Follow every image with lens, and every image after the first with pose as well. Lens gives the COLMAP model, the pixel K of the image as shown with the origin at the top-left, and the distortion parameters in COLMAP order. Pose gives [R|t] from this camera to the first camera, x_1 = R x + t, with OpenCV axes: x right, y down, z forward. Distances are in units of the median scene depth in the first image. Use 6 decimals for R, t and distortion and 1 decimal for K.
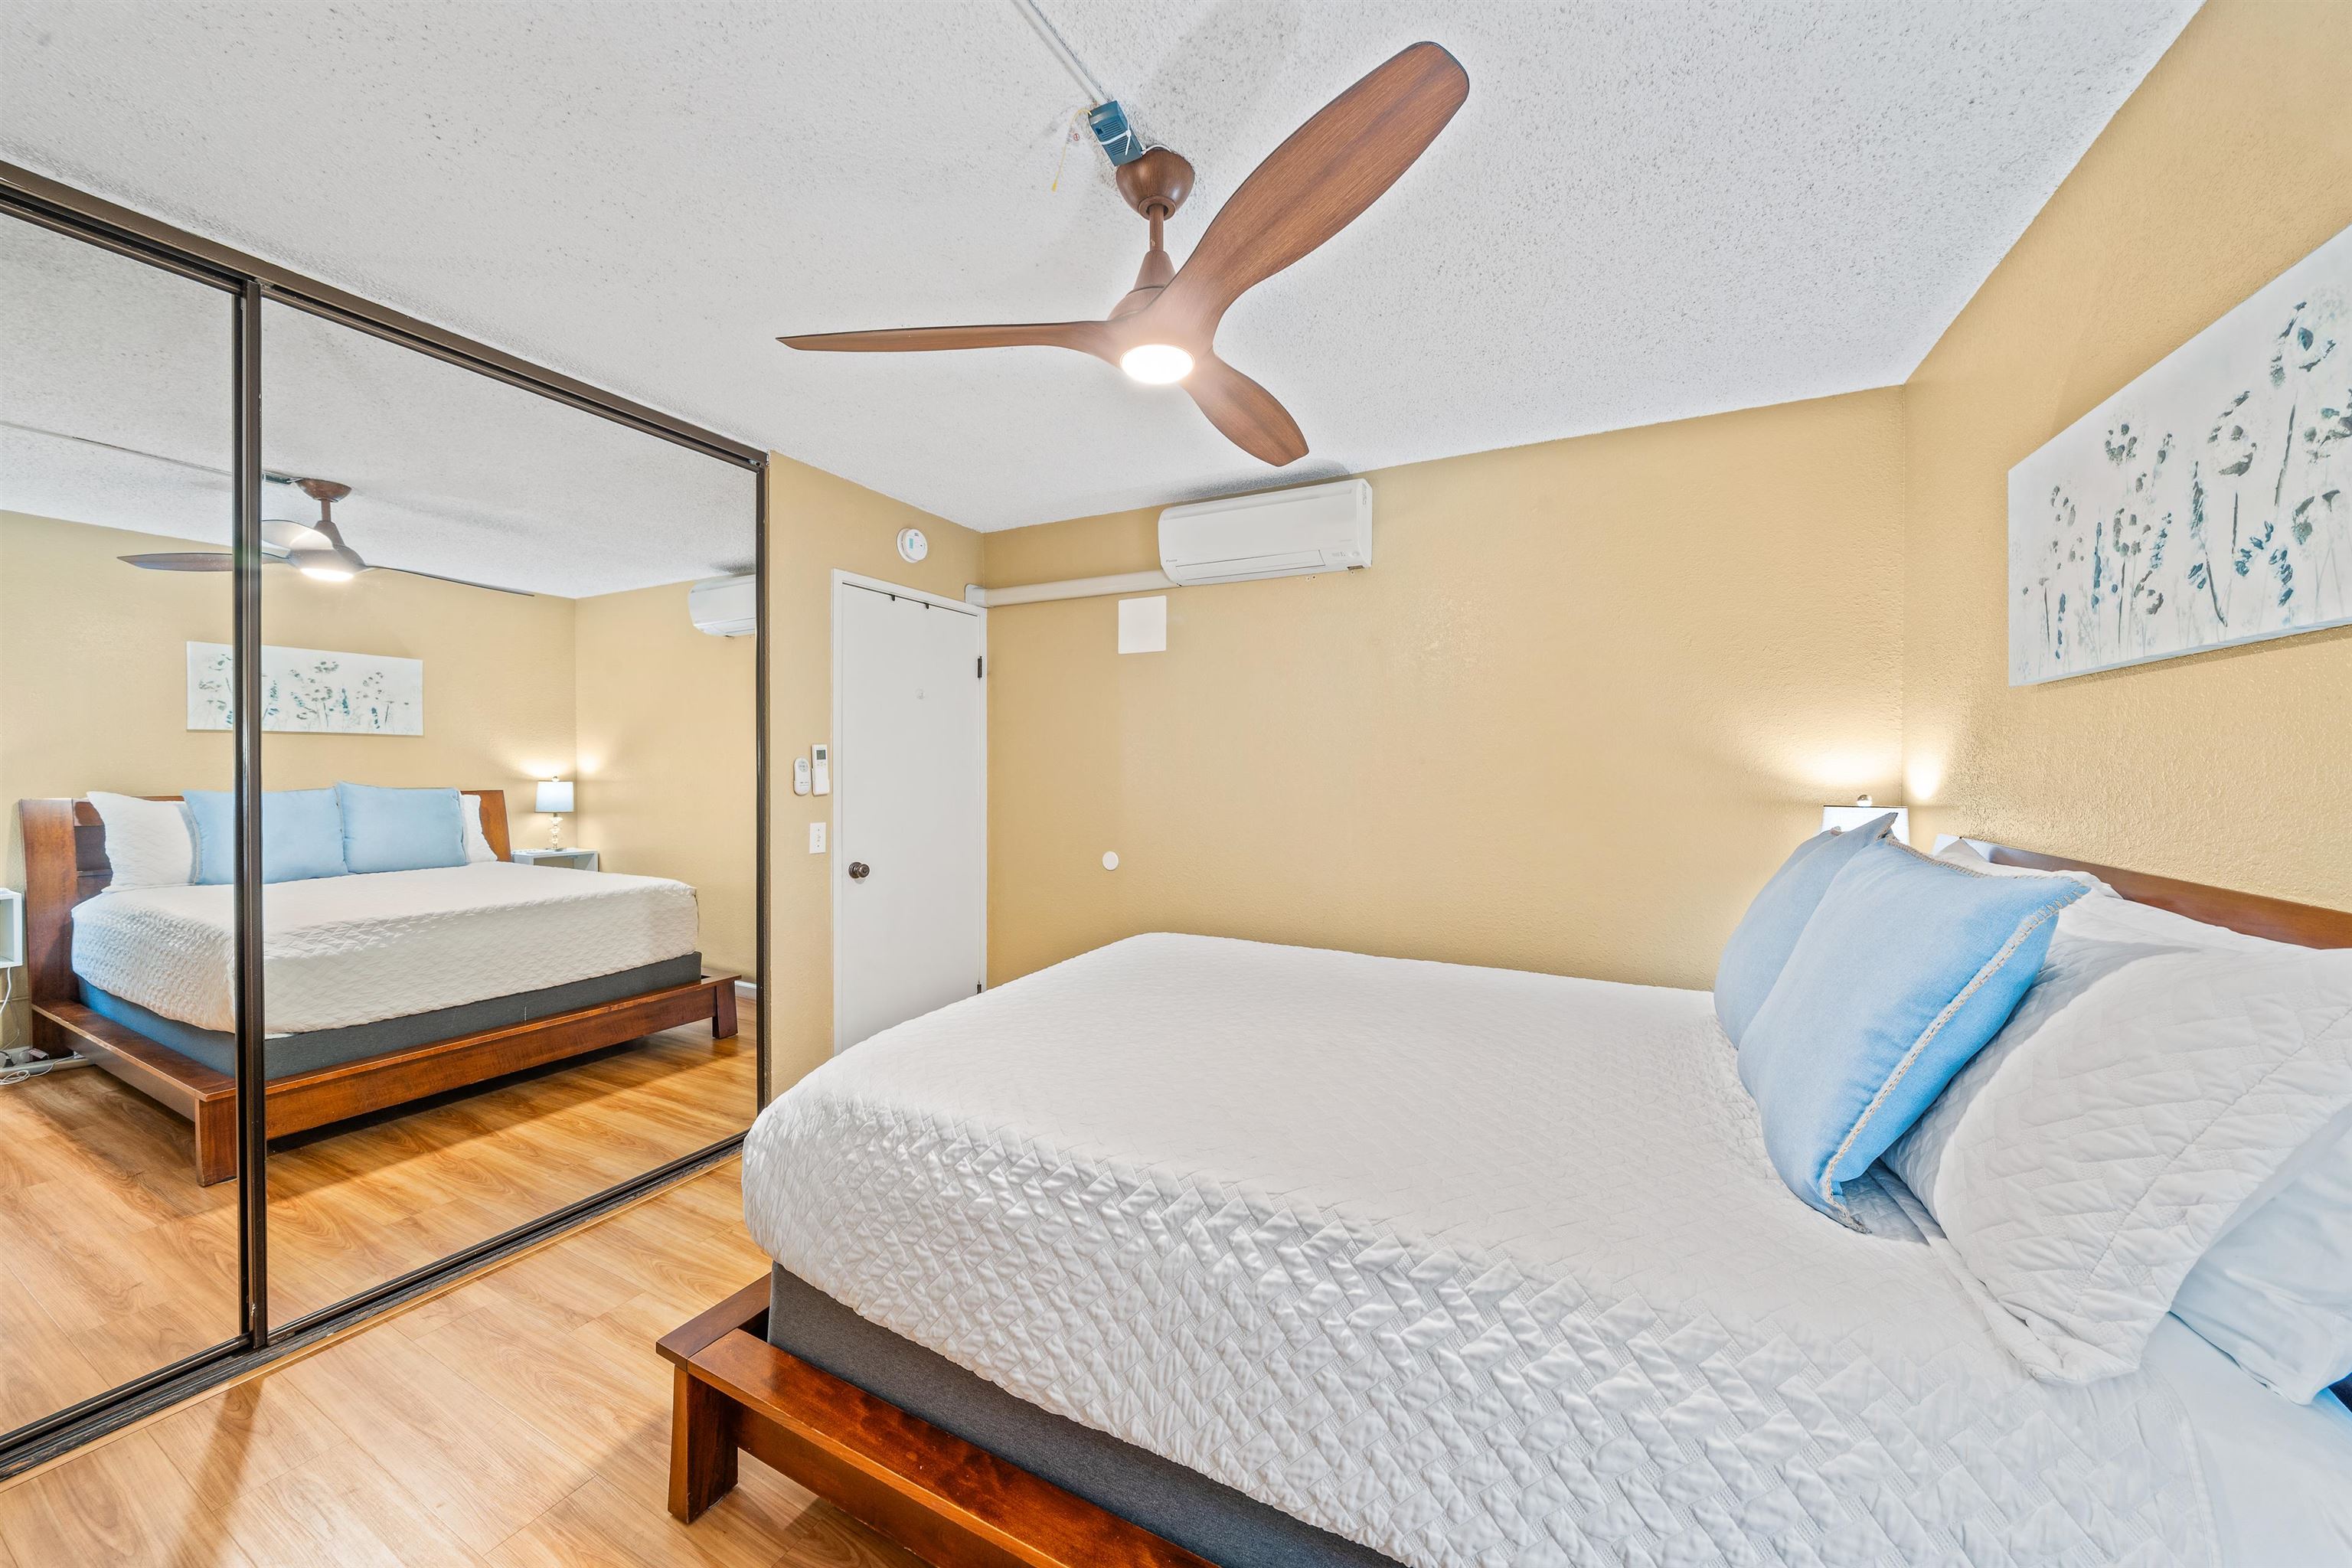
lens RADIAL K [[811.3, 0, 1192.2], [0, 811.3, 770.0], [0, 0, 1]] dist [-0.009284, 0.001354]
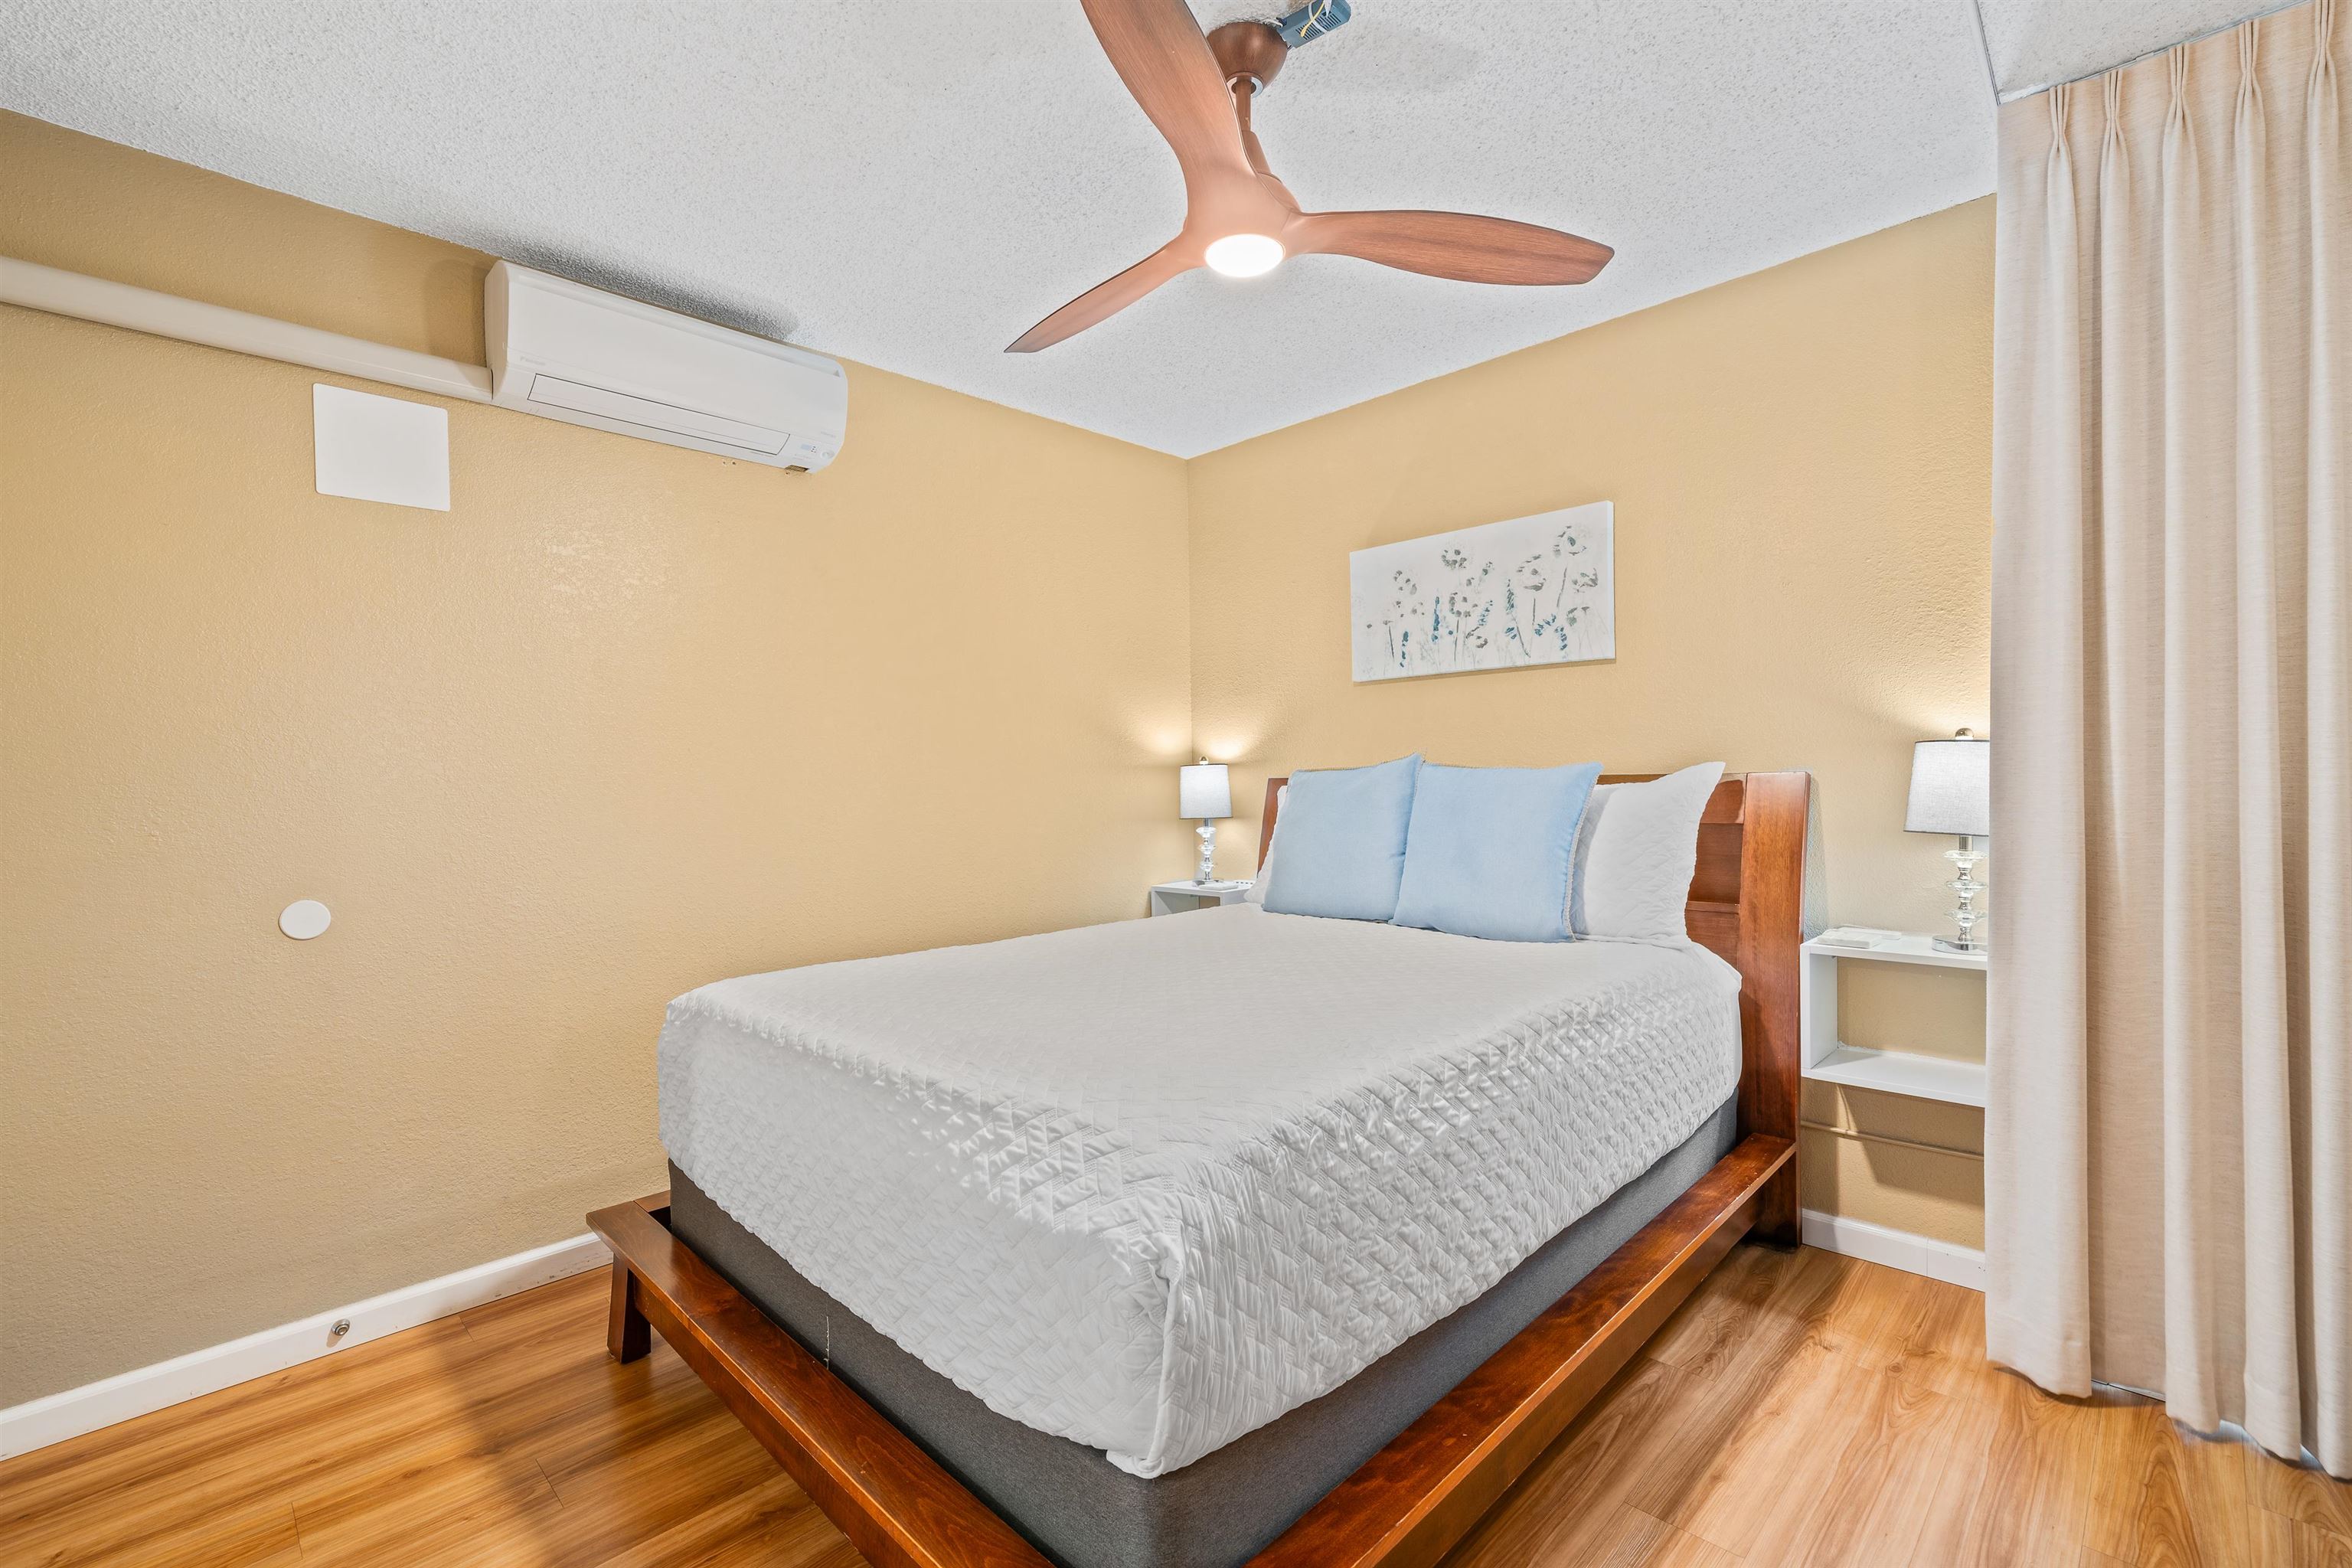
lens RADIAL K [[1020.3, 0, 1182.4], [0, 1020.3, 781.9], [0, 0, 1]] dist [0.001931, -0.000013]
pose [[0.311029, -0.014256, 0.950294, -1.470623], [0.021396, 0.999739, 0.007995, 0.105689], [-0.950160, 0.017846, 0.311253, 0.897683]]
